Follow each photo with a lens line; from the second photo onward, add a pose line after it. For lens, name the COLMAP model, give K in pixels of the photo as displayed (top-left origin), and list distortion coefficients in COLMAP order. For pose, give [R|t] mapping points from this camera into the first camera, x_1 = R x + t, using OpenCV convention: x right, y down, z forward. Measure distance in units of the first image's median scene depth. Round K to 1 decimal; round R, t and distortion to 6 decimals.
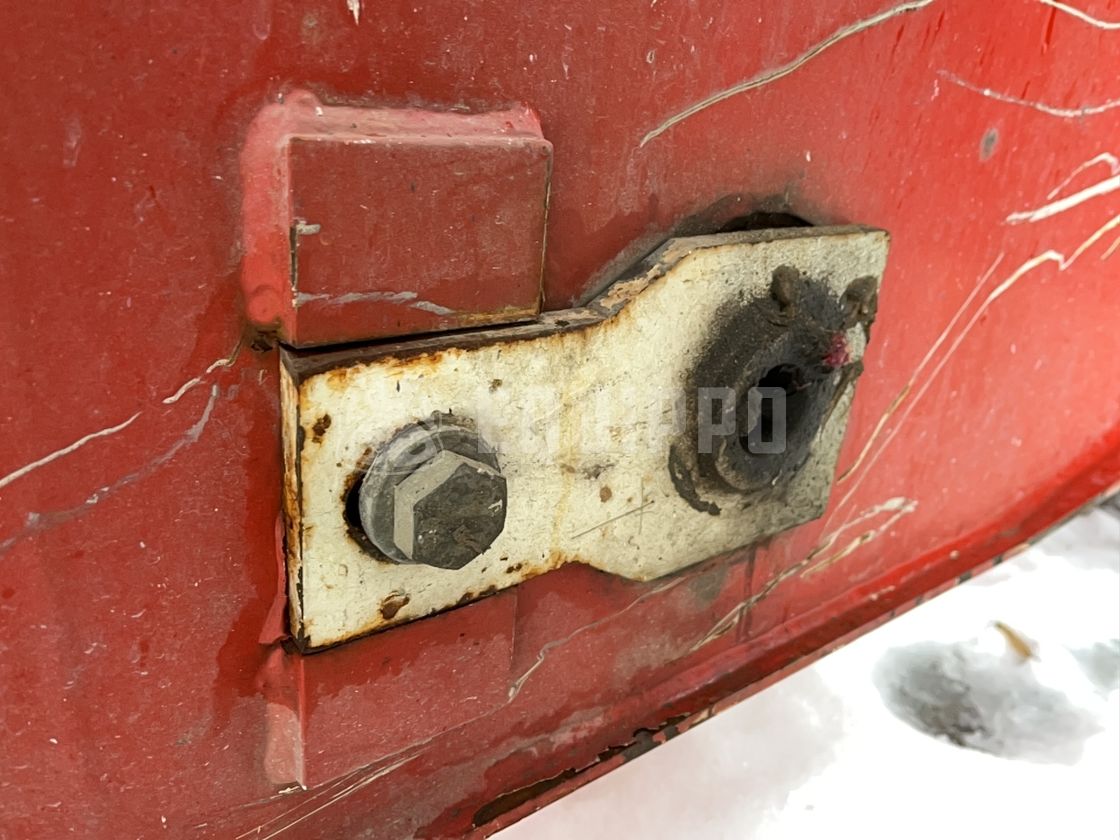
lens RADIAL K [[903.4, 0, 560.0], [0, 903.4, 420.0], [0, 0, 1]] dist [0.080249, -0.112377]
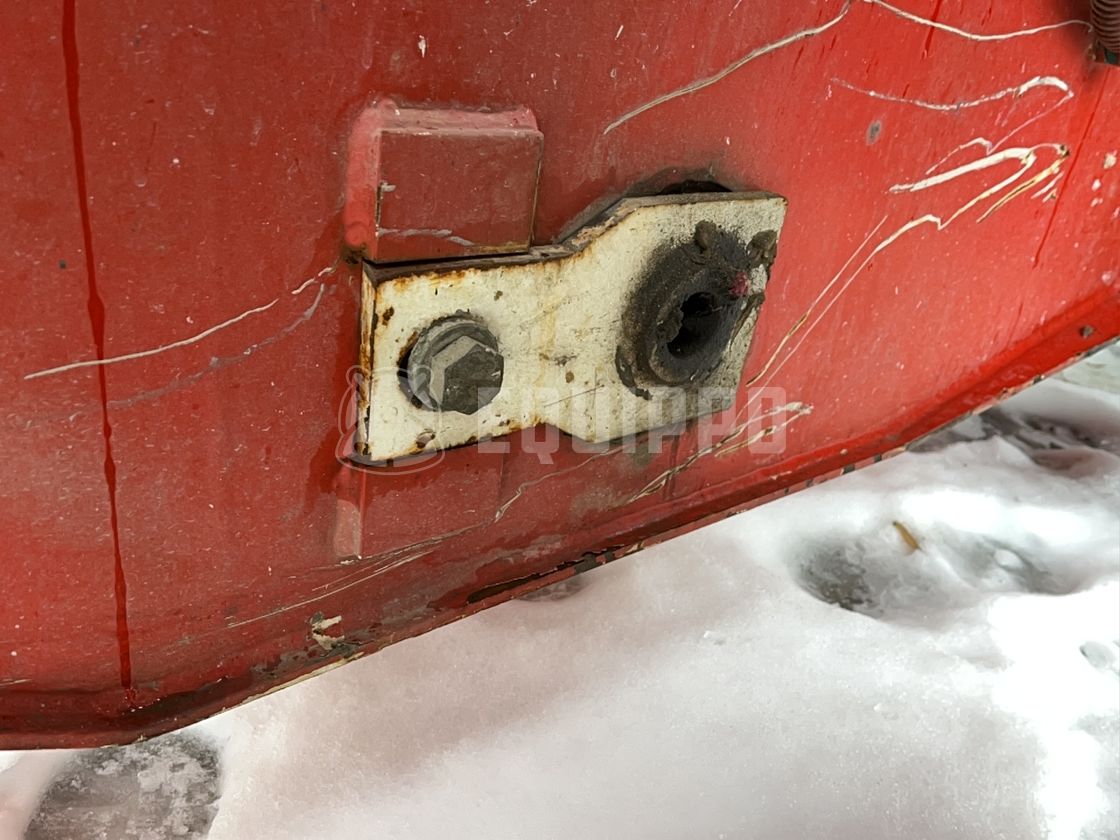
lens RADIAL K [[903.4, 0, 560.0], [0, 903.4, 420.0], [0, 0, 1]] dist [0.080249, -0.112377]
pose [[0.998586, 0.045102, 0.028132, -0.001952], [-0.047188, 0.995793, 0.078544, 0.038335], [-0.024472, -0.079760, 0.996514, -0.433592]]
